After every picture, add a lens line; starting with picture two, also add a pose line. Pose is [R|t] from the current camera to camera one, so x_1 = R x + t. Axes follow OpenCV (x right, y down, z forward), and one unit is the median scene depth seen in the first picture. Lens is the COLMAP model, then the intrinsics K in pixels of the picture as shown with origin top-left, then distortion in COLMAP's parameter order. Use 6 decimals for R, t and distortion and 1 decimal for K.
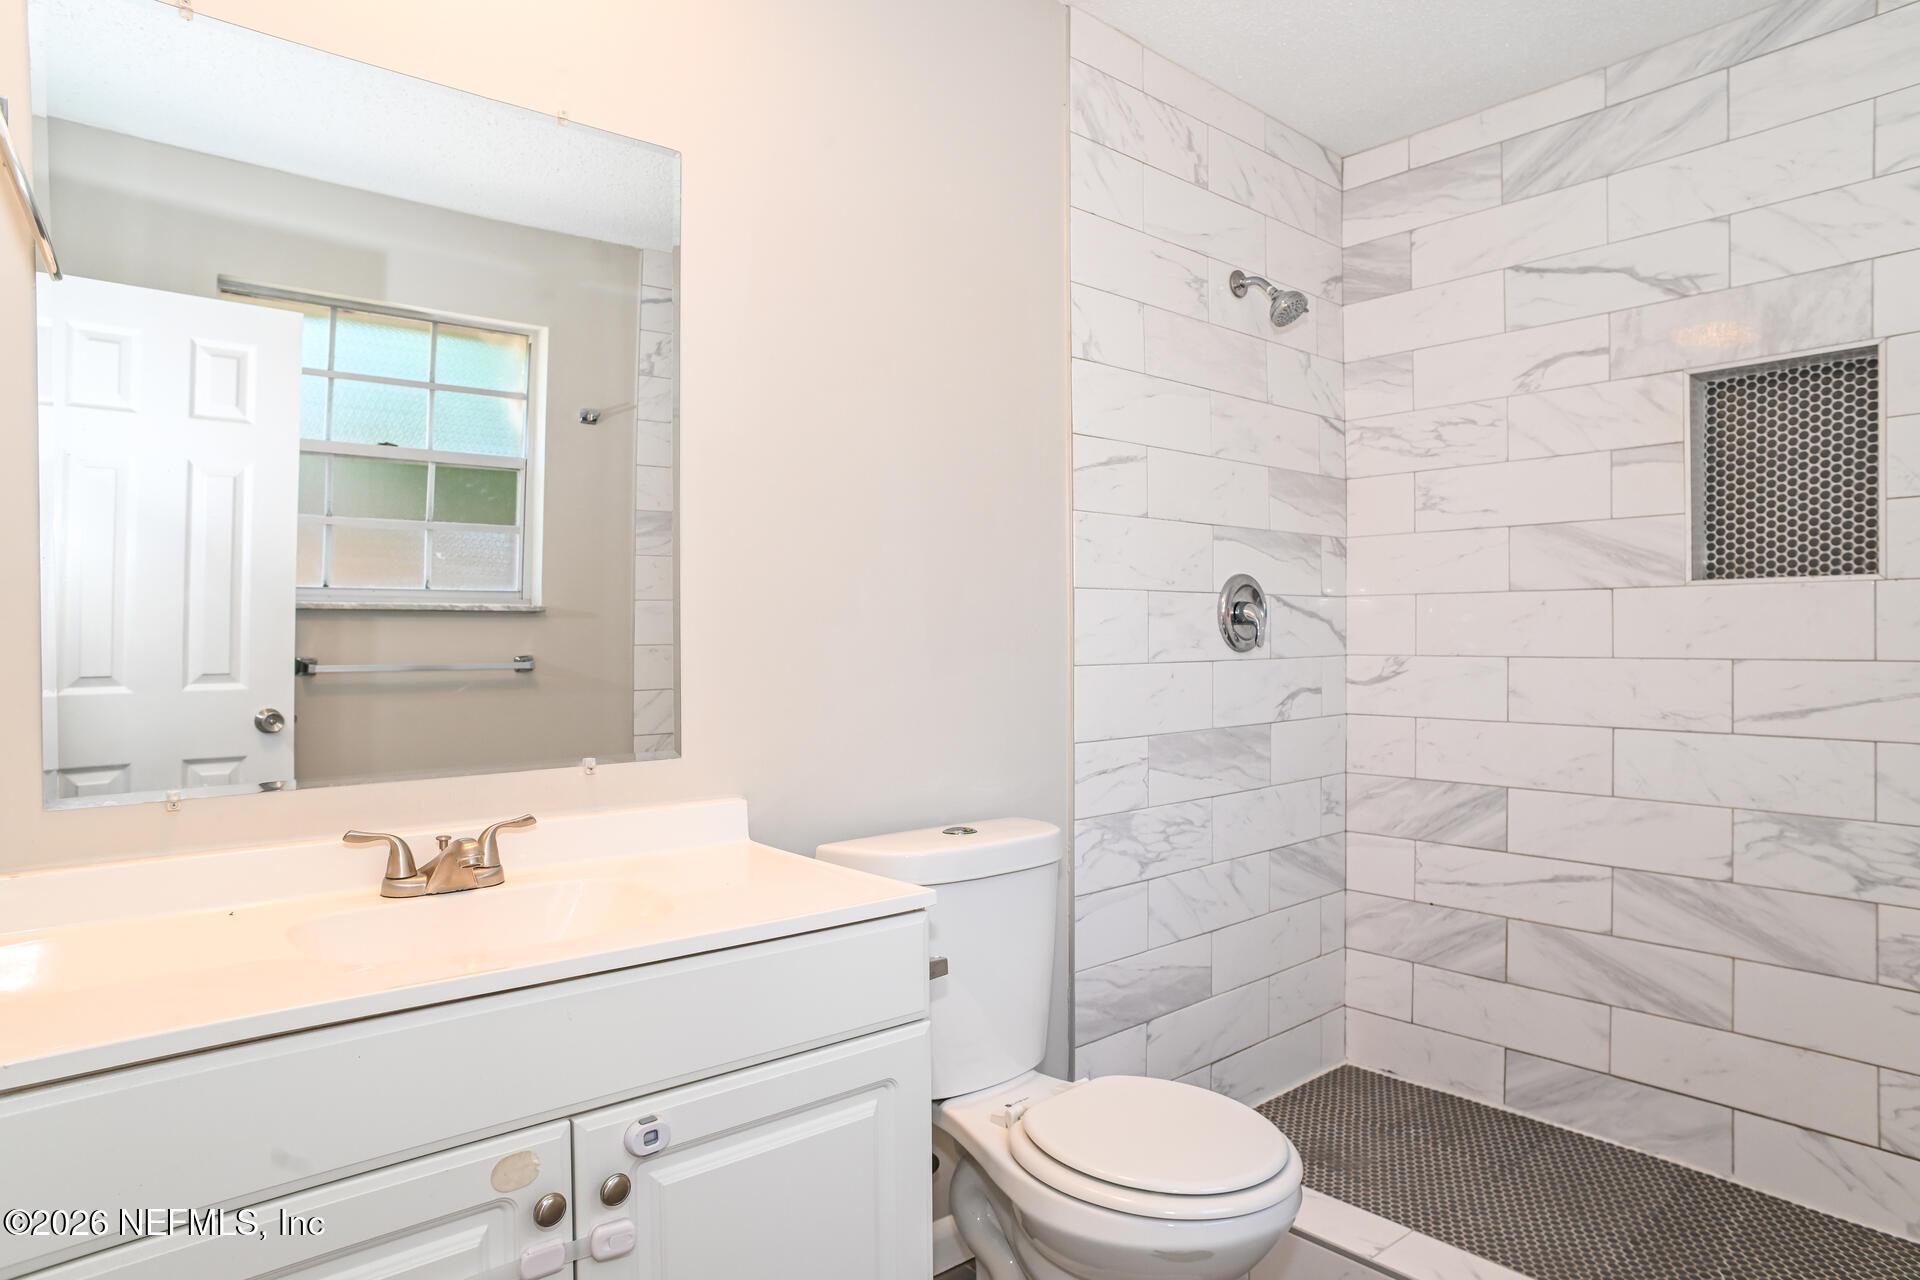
lens RADIAL K [[1158.8, 0, 839.1], [0, 1158.8, 622.7], [0, 0, 1]] dist [-0.099049, 0.046383]
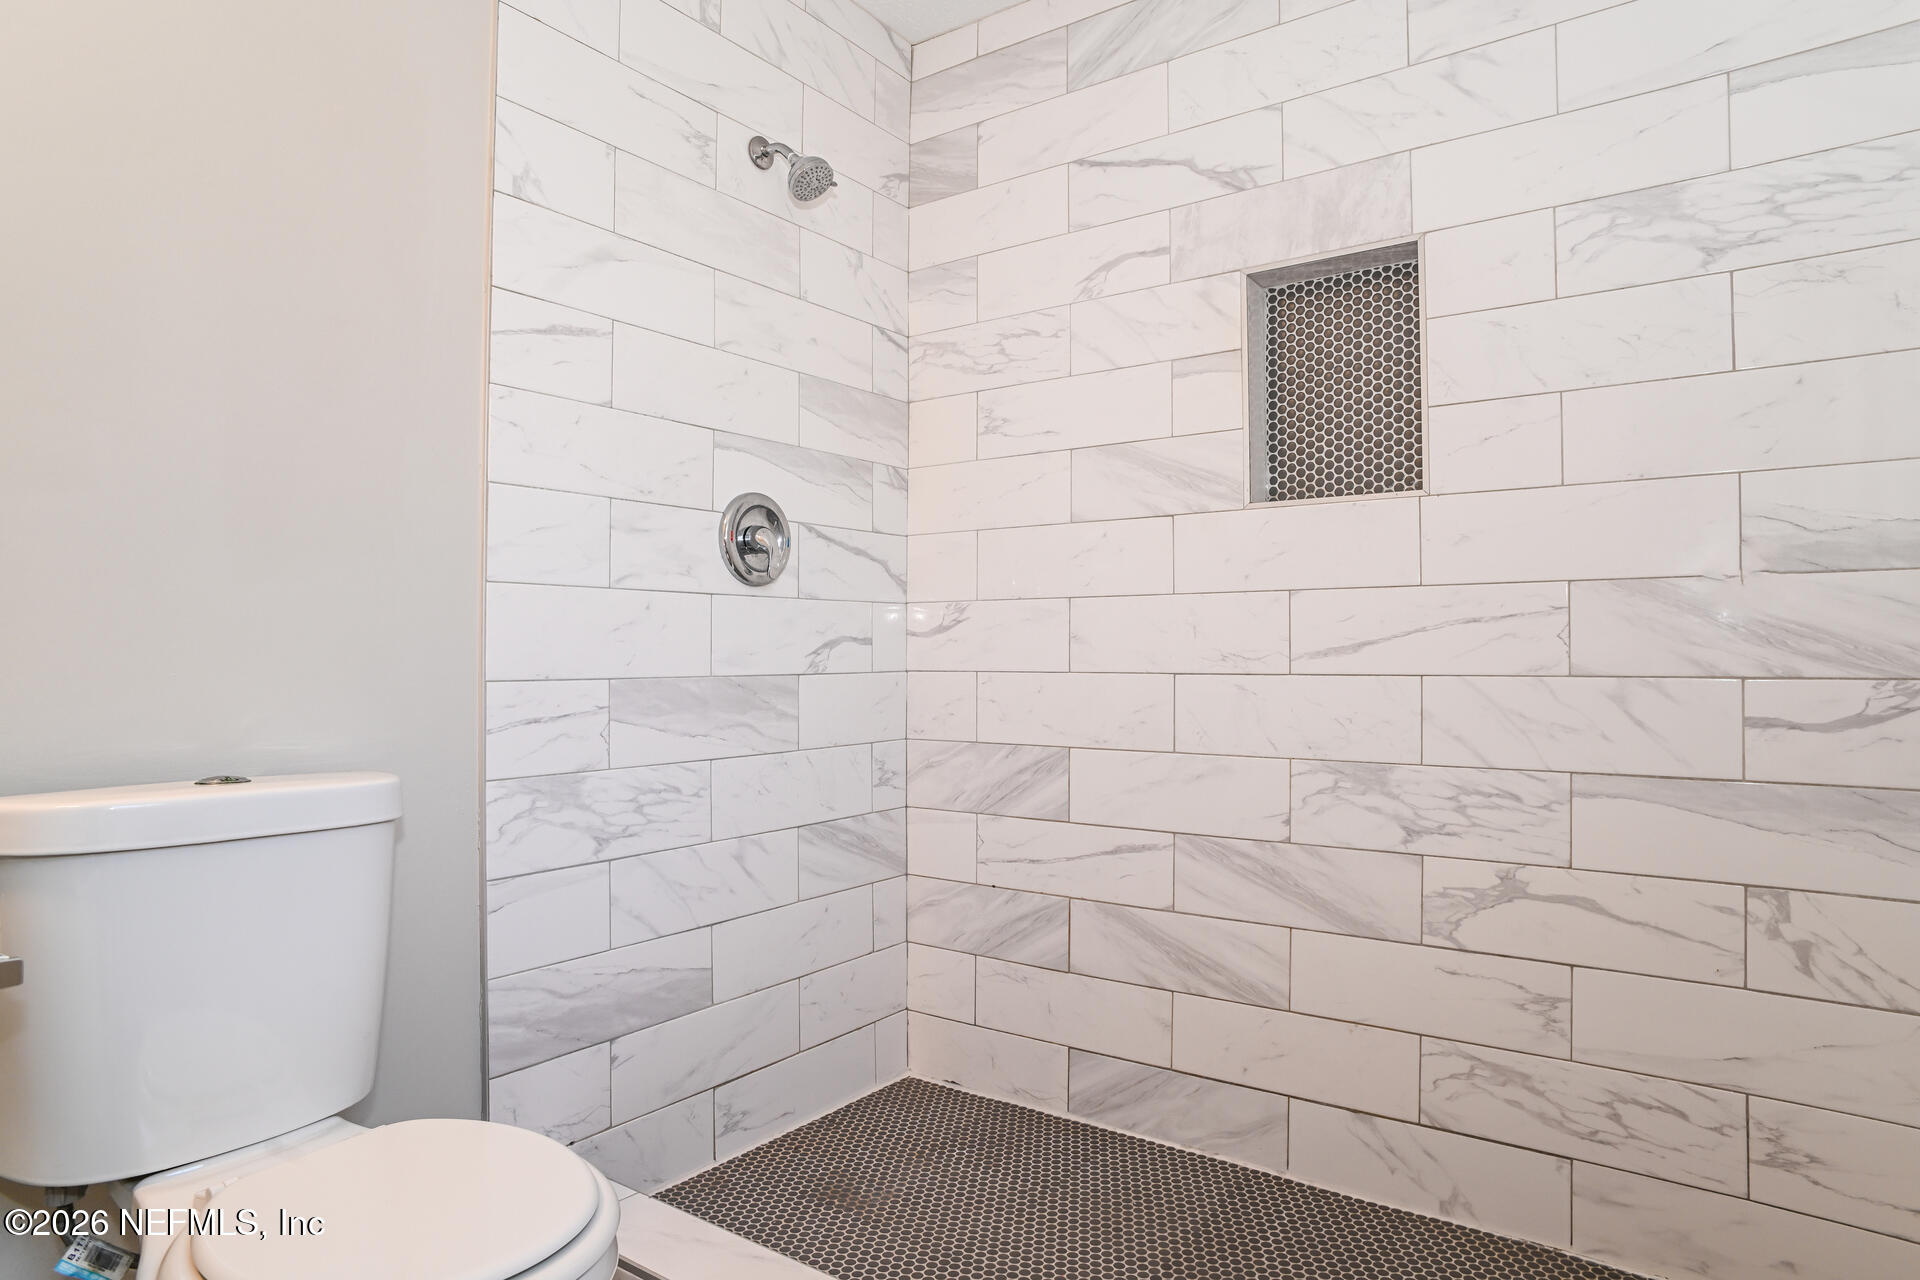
lens RADIAL K [[1158.8, 0, 866.1], [0, 1158.8, 634.4], [0, 0, 1]] dist [-0.099049, 0.046383]
pose [[0.972801, 0.003362, 0.231617, 0.252455], [-0.000178, 0.999905, -0.013769, 0.077031], [-0.231642, 0.013353, 0.972710, 0.178399]]
